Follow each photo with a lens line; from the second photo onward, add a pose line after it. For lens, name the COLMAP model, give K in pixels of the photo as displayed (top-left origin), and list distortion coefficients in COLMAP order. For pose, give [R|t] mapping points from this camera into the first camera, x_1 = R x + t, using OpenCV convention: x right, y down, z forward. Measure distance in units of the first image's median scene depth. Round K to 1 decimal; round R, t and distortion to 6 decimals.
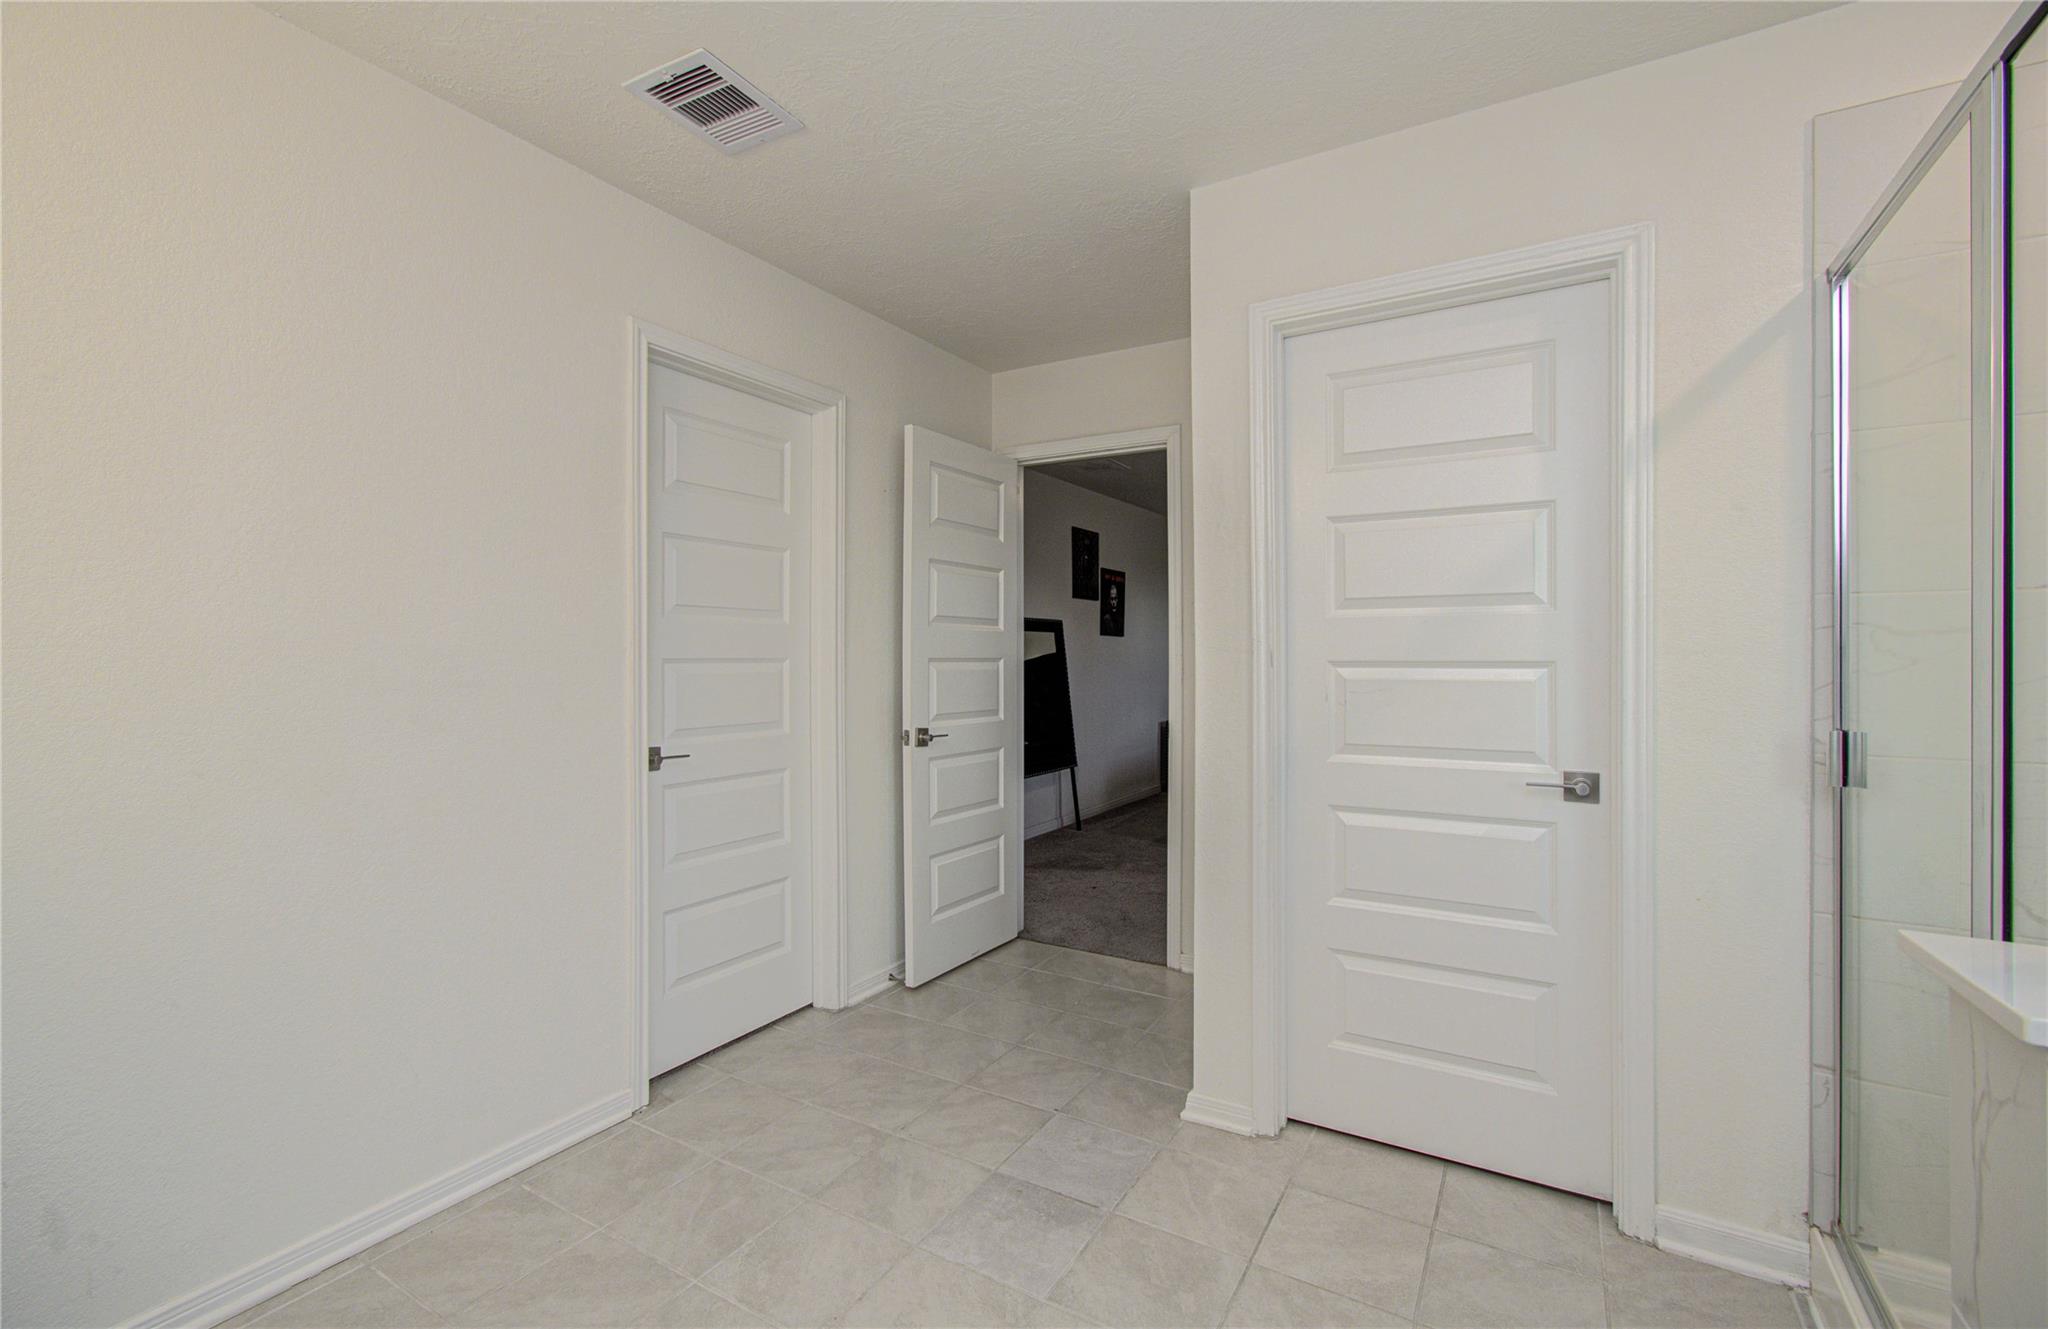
lens RADIAL K [[889.0, 0, 1027.1], [0, 889.0, 656.9], [0, 0, 1]] dist [0.002573, -0.001705]
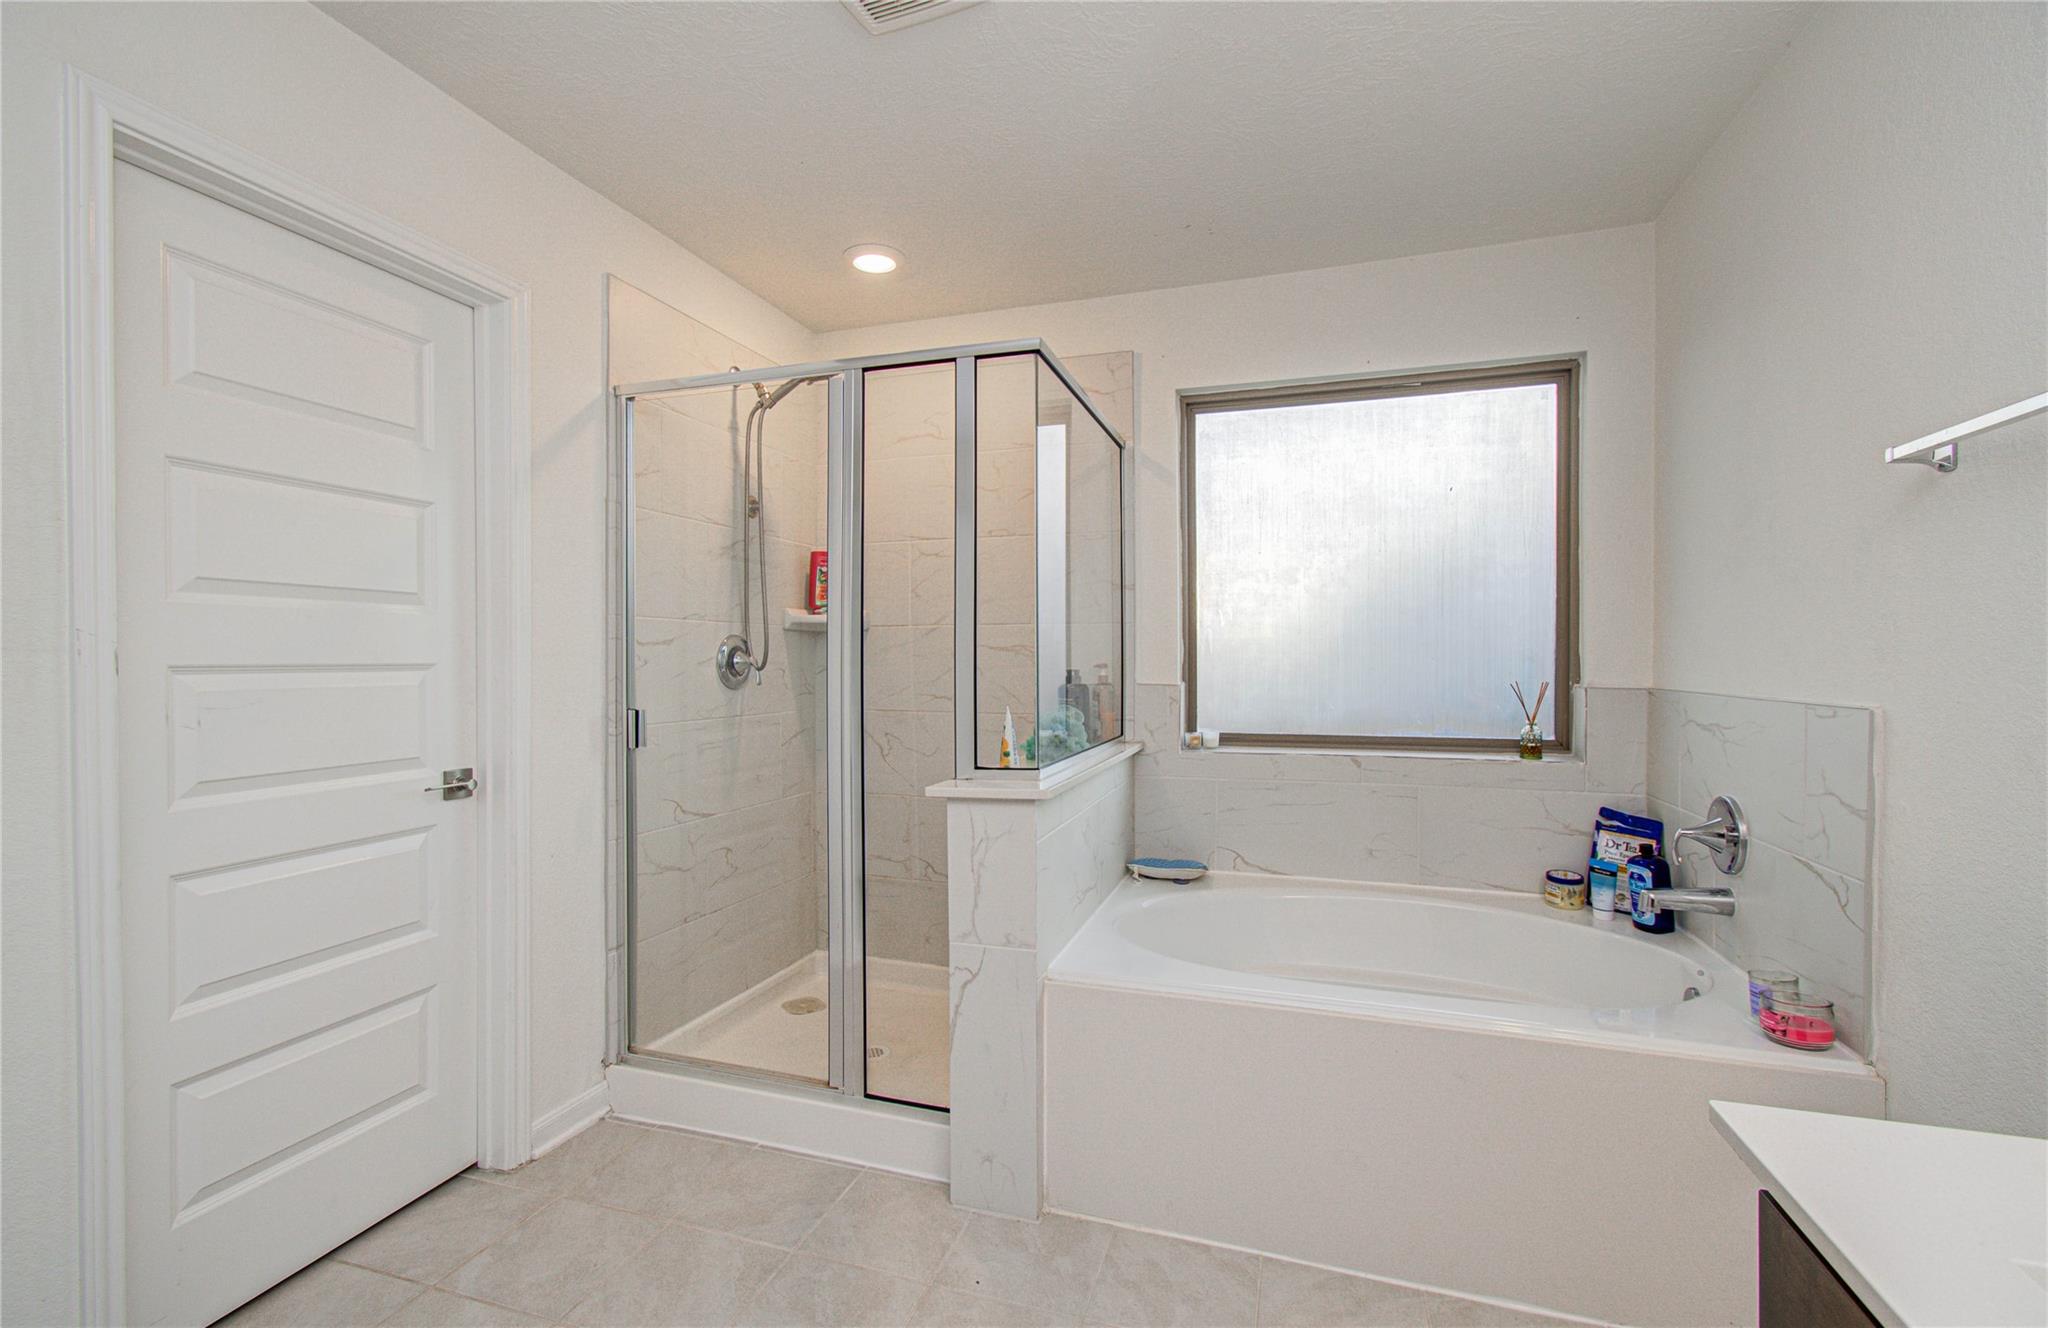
lens RADIAL K [[889.0, 0, 1025.1], [0, 889.0, 667.1], [0, 0, 1]] dist [0.002573, -0.001705]
pose [[-0.227011, -0.011399, 0.973825, -0.541869], [-0.003355, 0.999935, 0.010923, -0.004223], [-0.973886, -0.000788, -0.227035, 0.591242]]
